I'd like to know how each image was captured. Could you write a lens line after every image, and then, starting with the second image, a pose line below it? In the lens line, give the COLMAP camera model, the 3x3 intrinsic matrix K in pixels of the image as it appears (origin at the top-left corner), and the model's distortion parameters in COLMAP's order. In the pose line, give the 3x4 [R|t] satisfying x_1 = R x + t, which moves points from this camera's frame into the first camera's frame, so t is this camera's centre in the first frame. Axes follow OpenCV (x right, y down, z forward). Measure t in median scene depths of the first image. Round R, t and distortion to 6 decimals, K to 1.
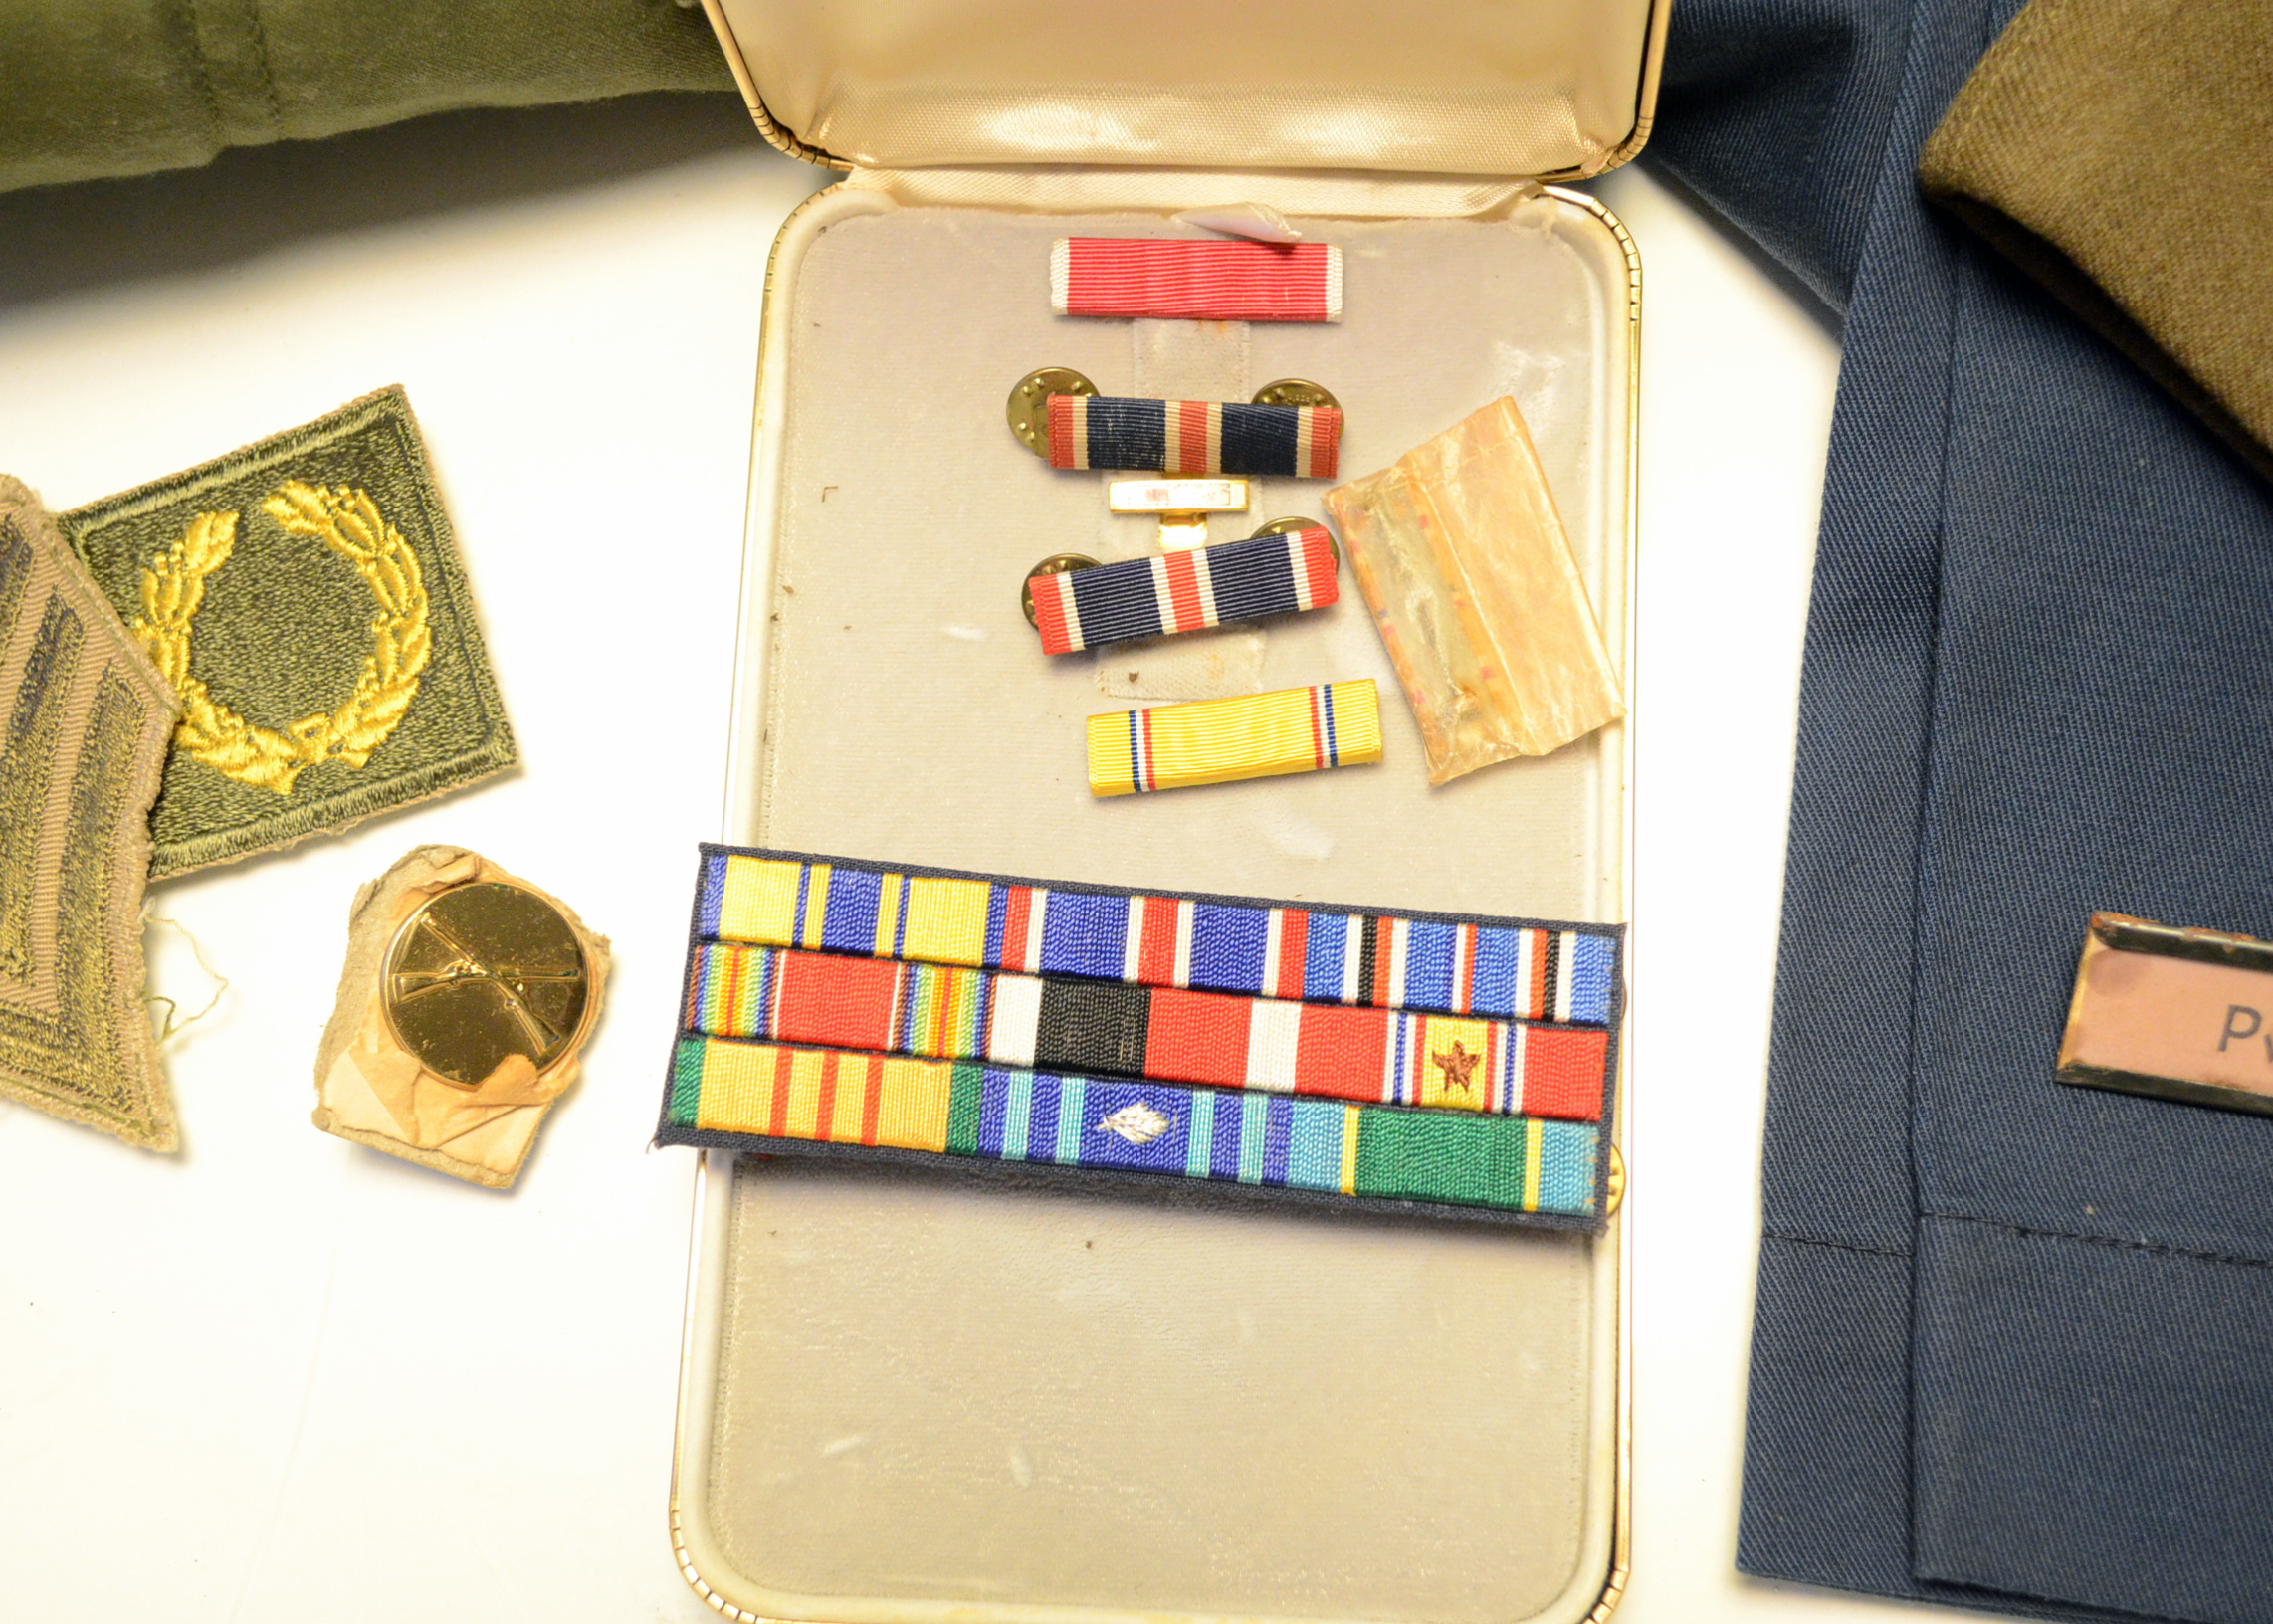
lens RADIAL K [[2890.8, 0, 1136.5], [0, 2890.8, 812.0], [0, 0, 1]] dist [-0.019017, -0.029563]
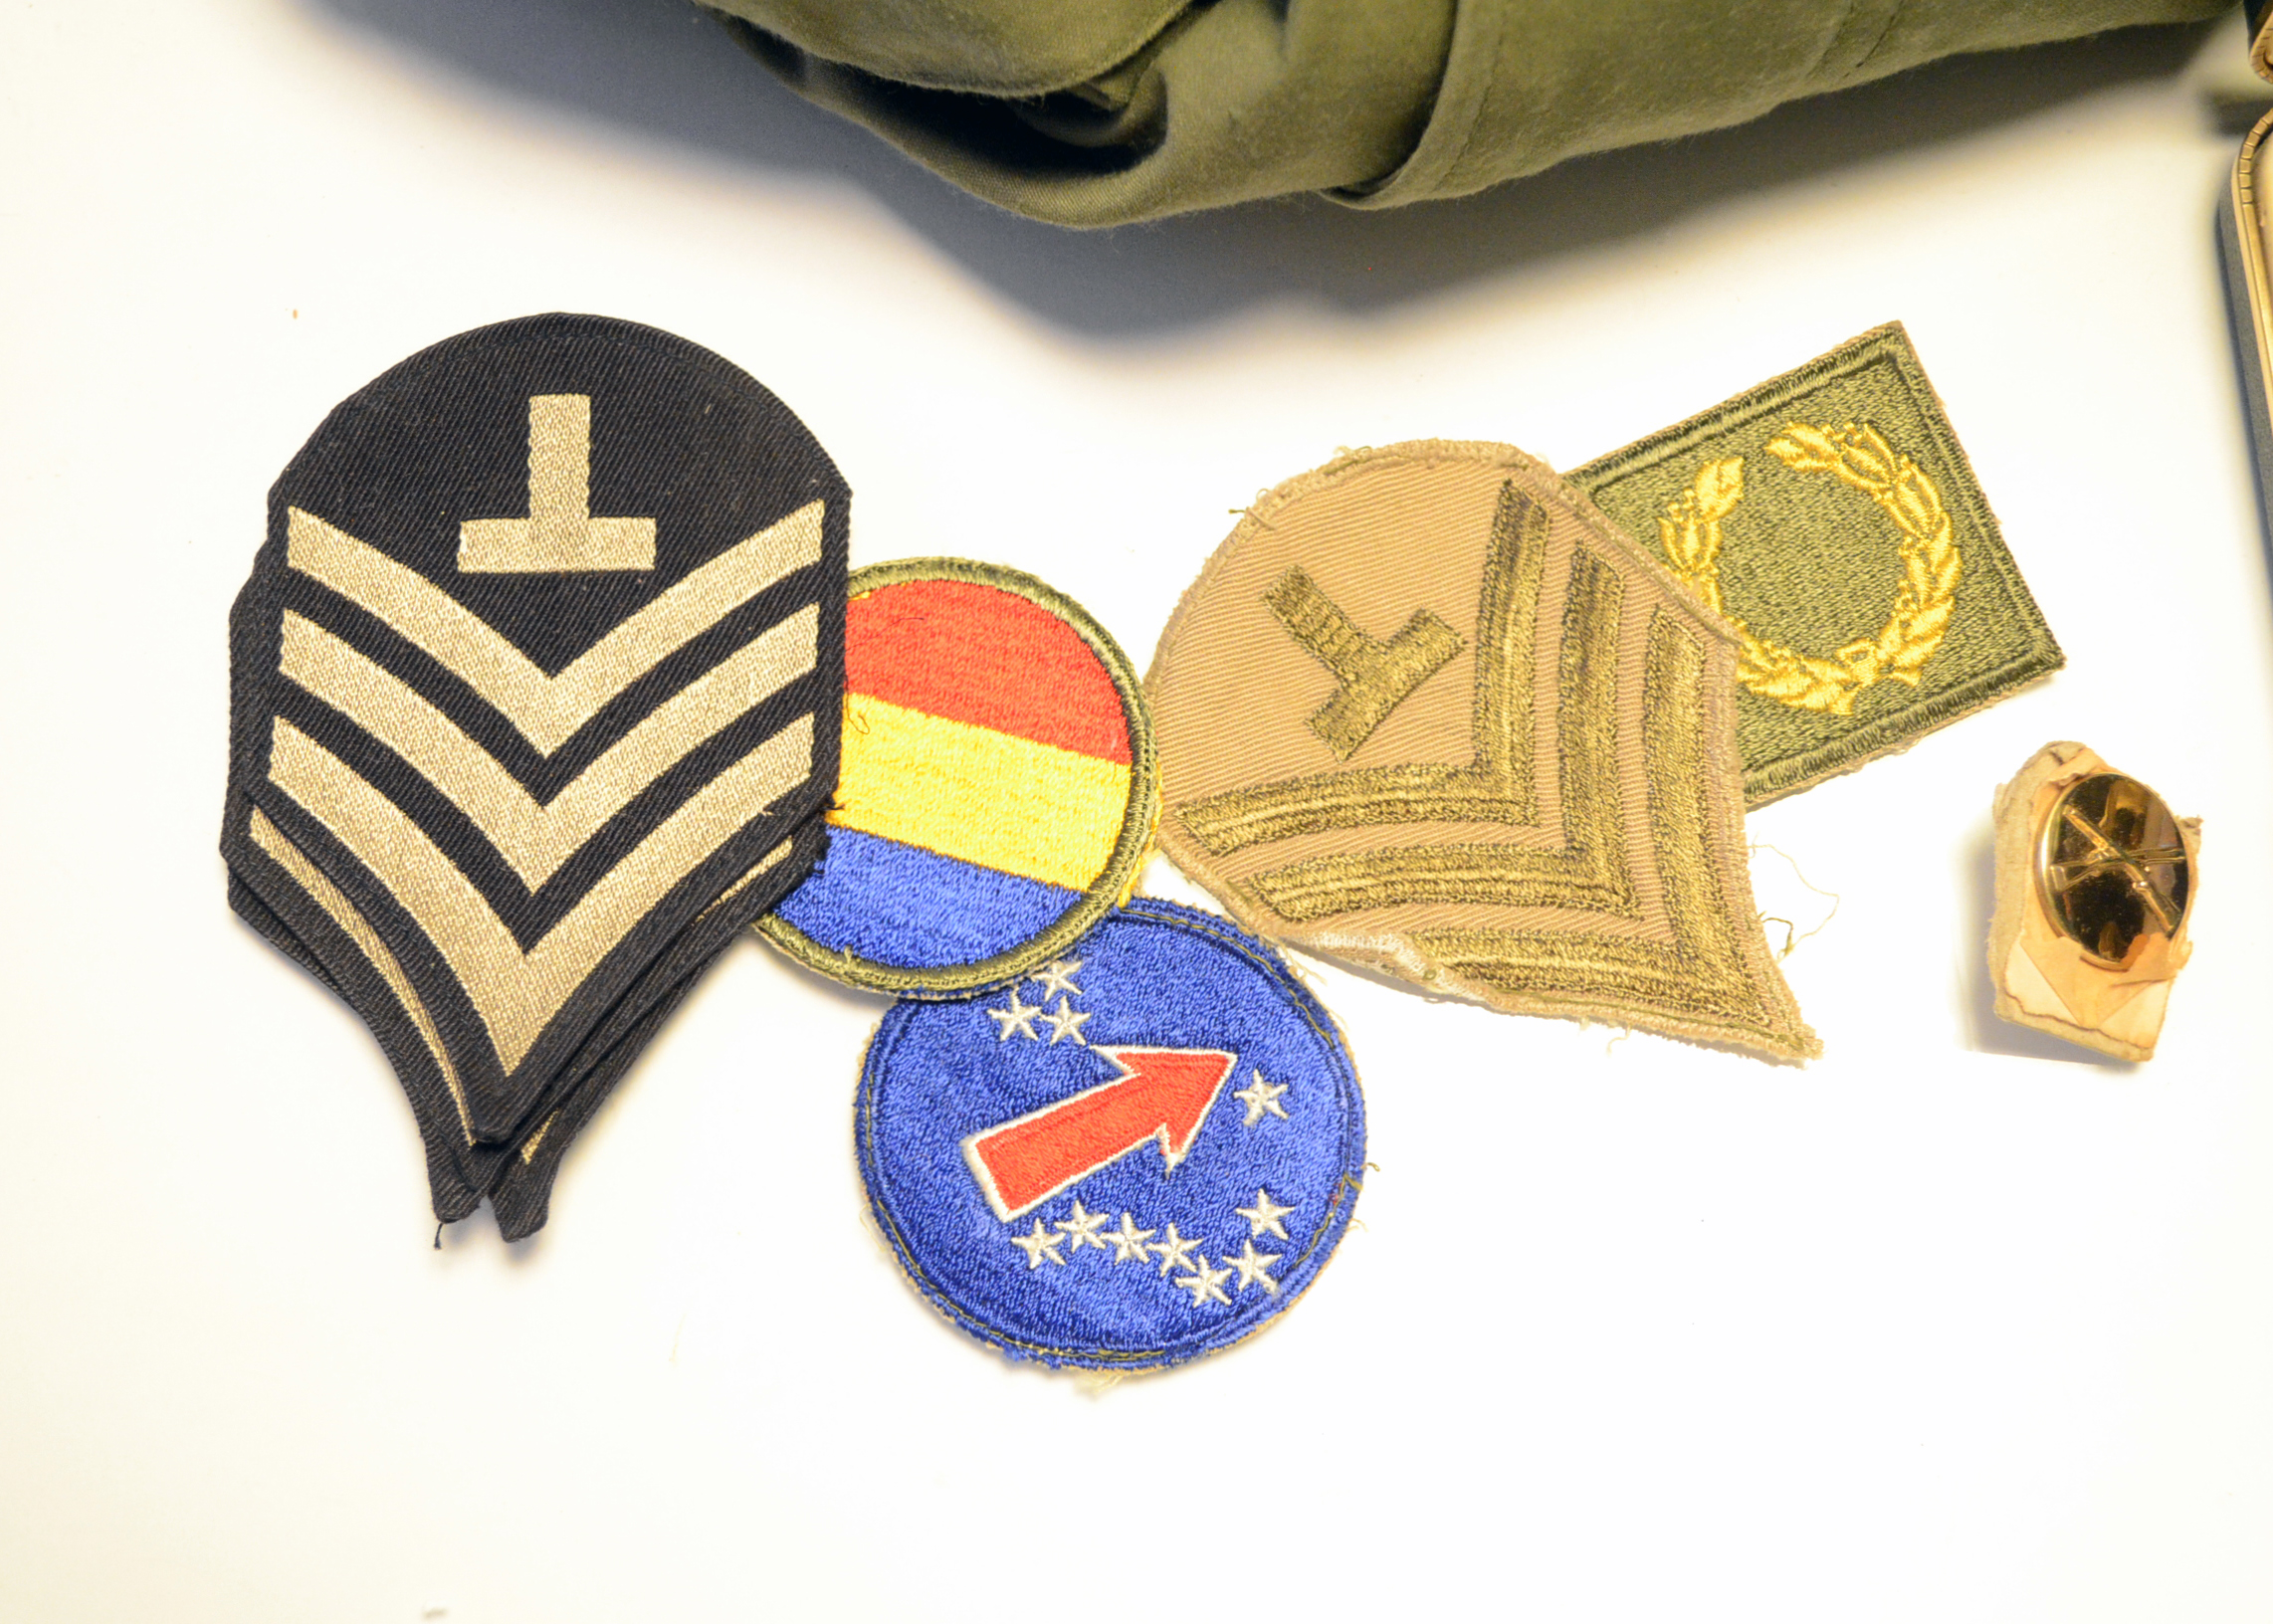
lens RADIAL K [[2890.8, 0, 1136.5], [0, 2890.8, 812.0], [0, 0, 1]] dist [-0.019017, -0.029563]
pose [[0.994195, -0.093521, 0.053200, -0.639072], [0.095014, 0.995130, -0.026253, 0.033006], [-0.050485, 0.031155, 0.998239, -0.030603]]
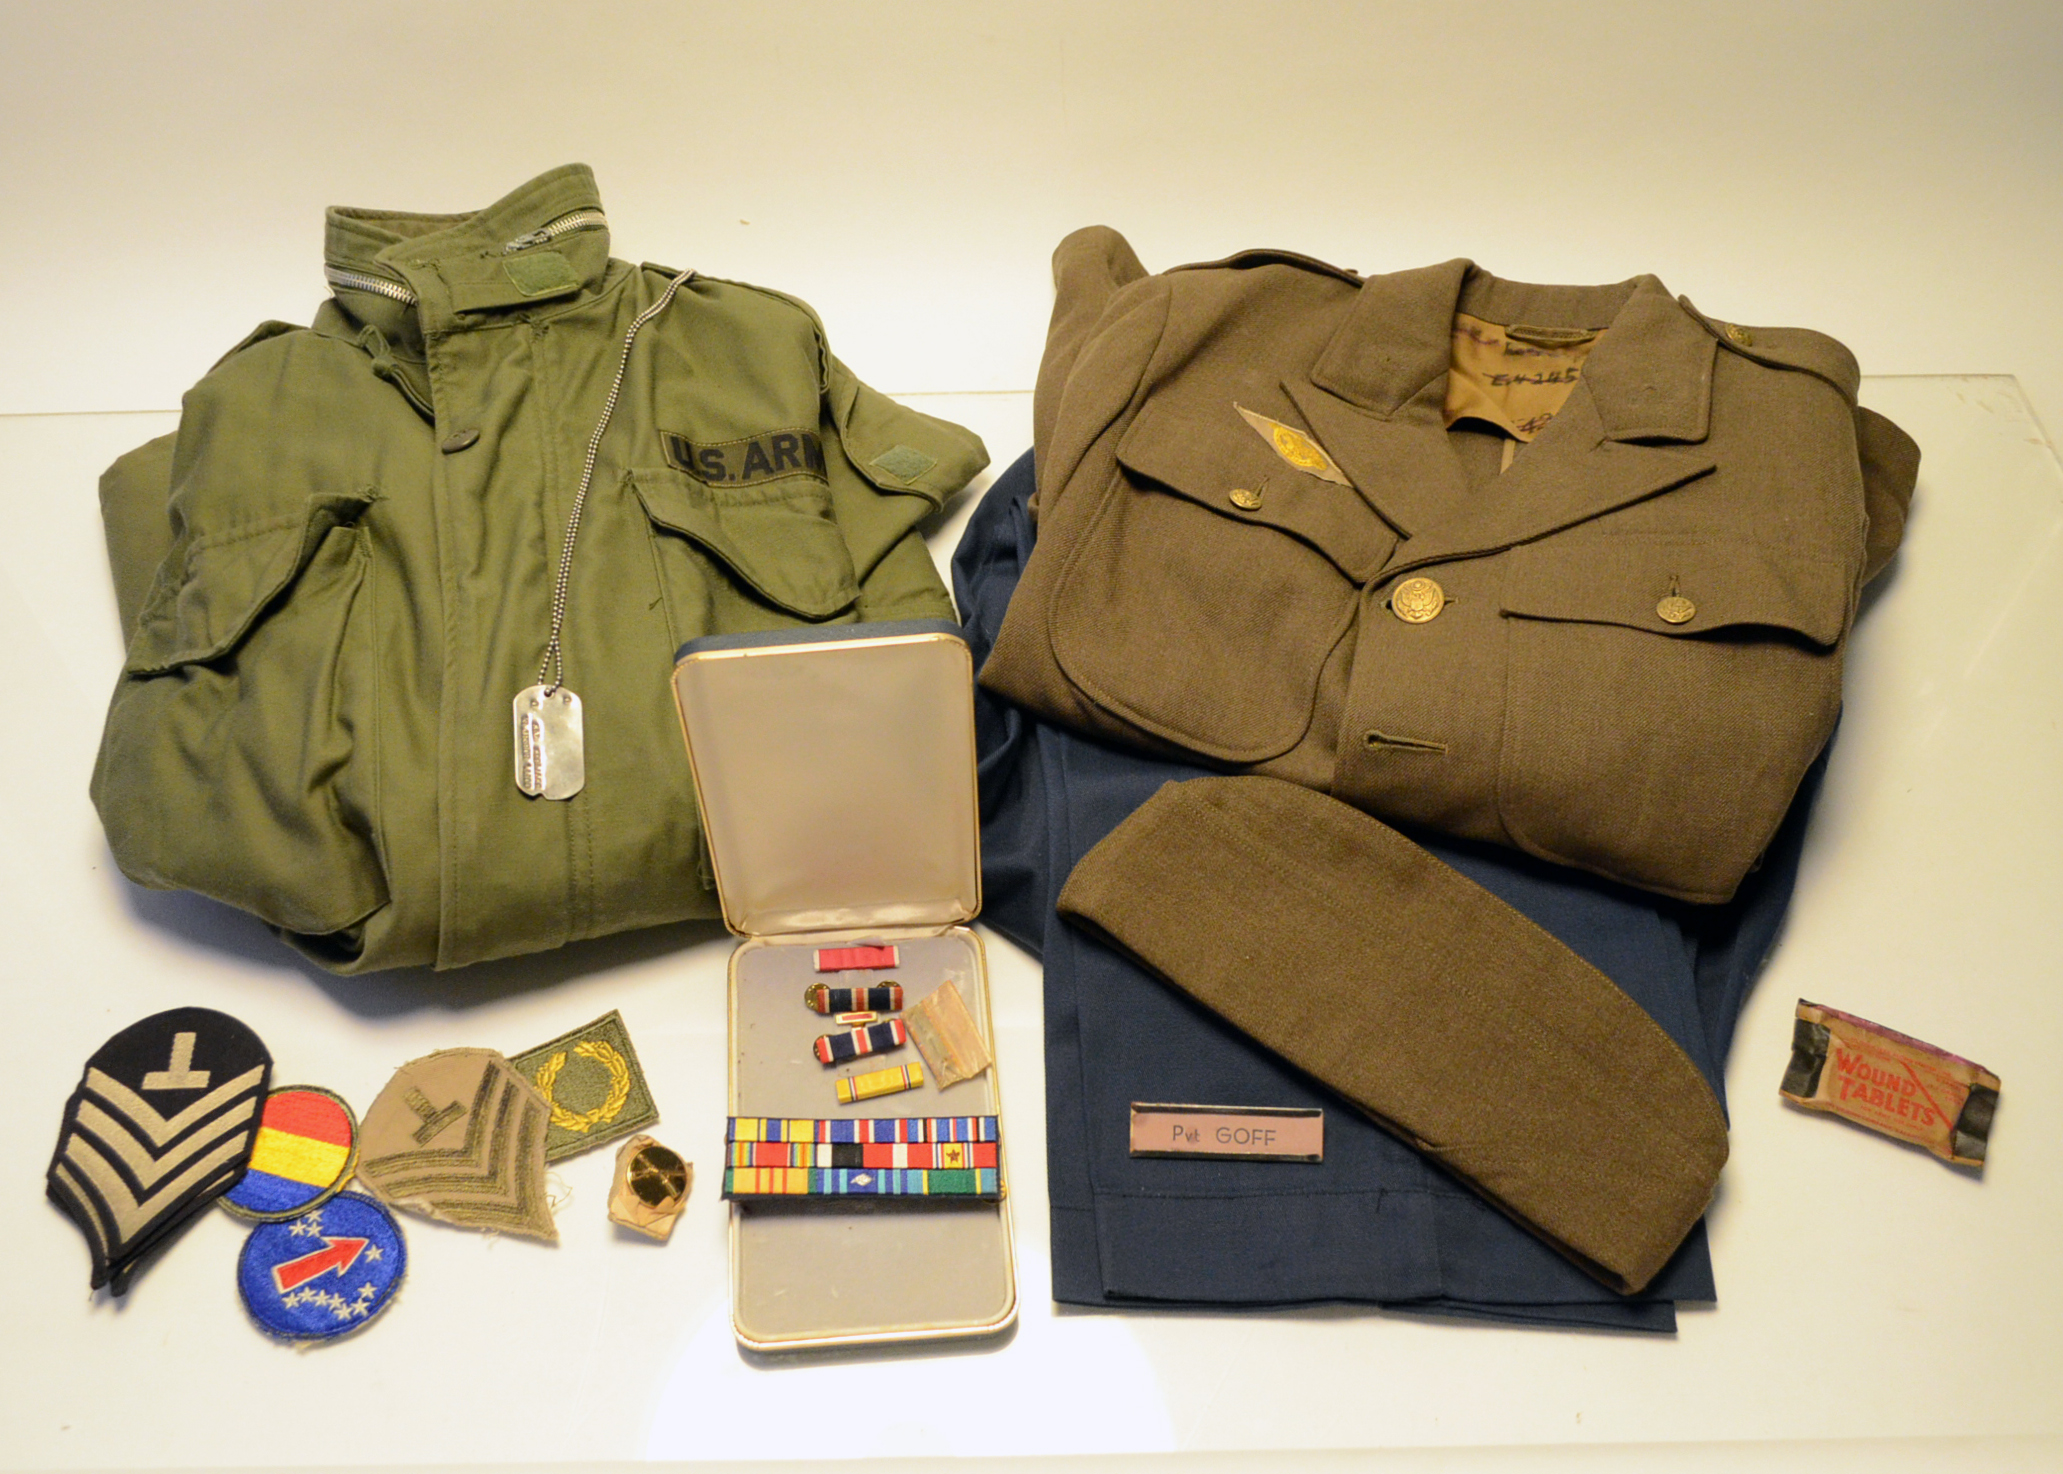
lens RADIAL K [[1843.8, 0, 949.2], [0, 1843.8, 740.6], [0, 0, 1]] dist [-0.029122, -0.001806]
pose [[0.990656, -0.056285, 0.124228, -0.130637], [0.104626, 0.897937, -0.427508, 0.544196], [-0.087486, 0.436511, 0.895435, -1.109457]]
